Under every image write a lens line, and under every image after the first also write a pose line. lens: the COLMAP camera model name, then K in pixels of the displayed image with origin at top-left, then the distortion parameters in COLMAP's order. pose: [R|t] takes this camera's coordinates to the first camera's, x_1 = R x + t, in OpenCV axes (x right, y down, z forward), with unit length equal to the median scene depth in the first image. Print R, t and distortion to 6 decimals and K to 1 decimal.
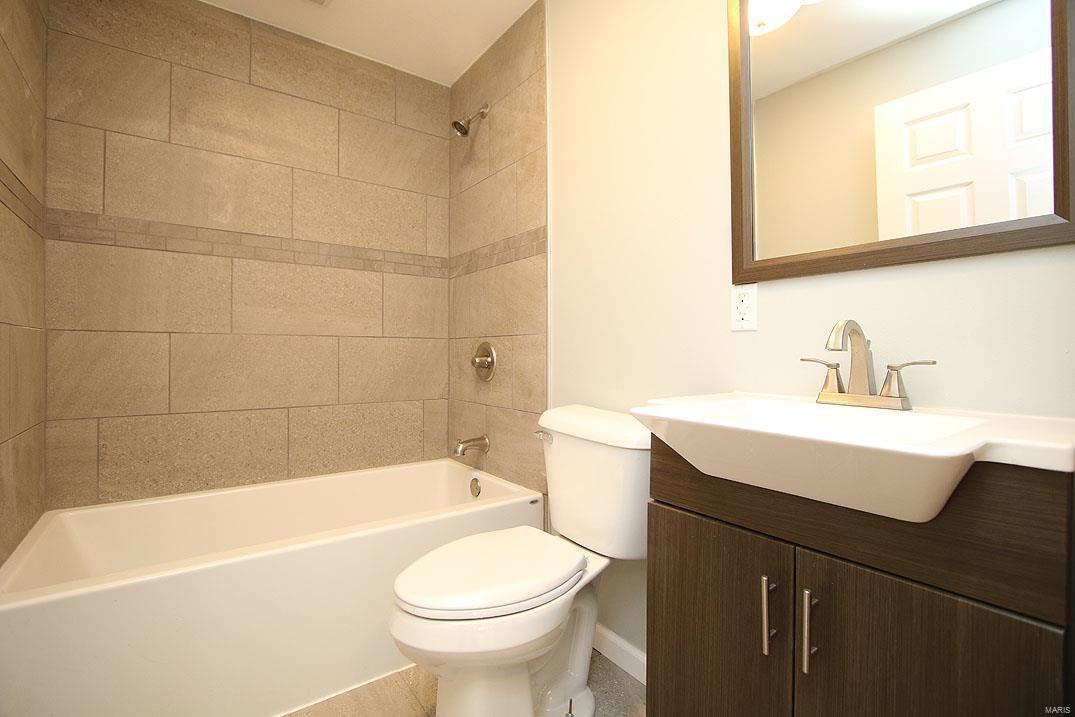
lens RADIAL K [[487.2, 0, 529.3], [0, 487.2, 352.1], [0, 0, 1]] dist [-0.016841, 0.000175]
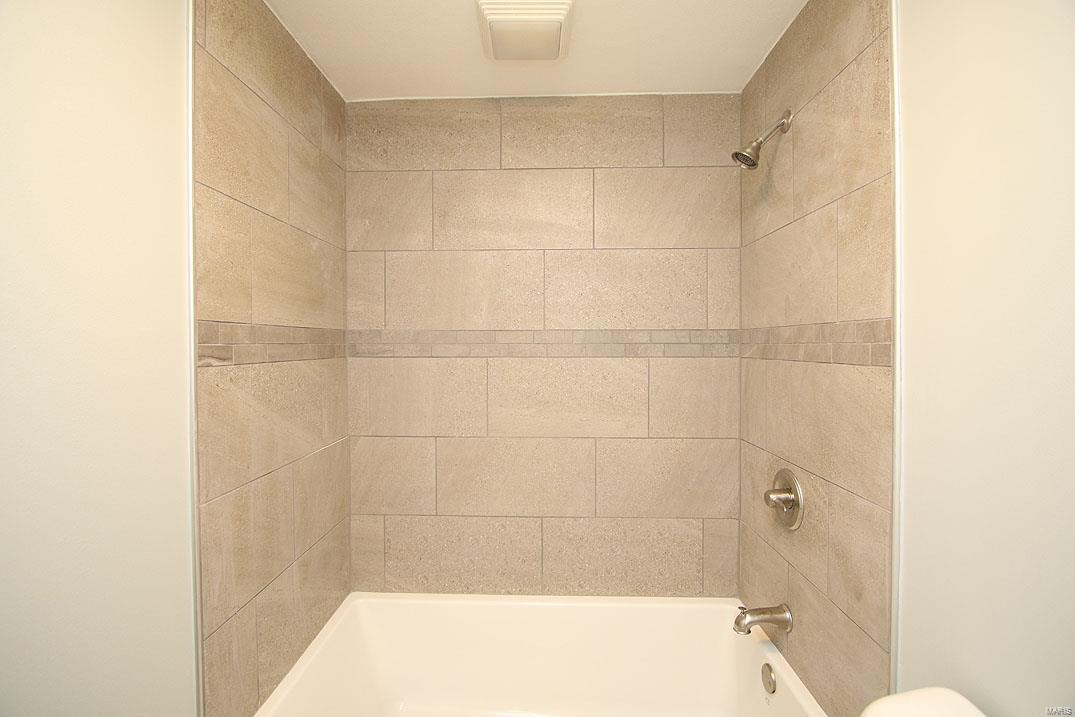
lens RADIAL K [[487.2, 0, 529.3], [0, 487.2, 352.1], [0, 0, 1]] dist [-0.016841, 0.000175]
pose [[0.787204, 0.004356, -0.616678, 0.043806], [0.007662, 0.999829, 0.016843, -0.212215], [0.616645, -0.017984, 0.787036, 0.280079]]
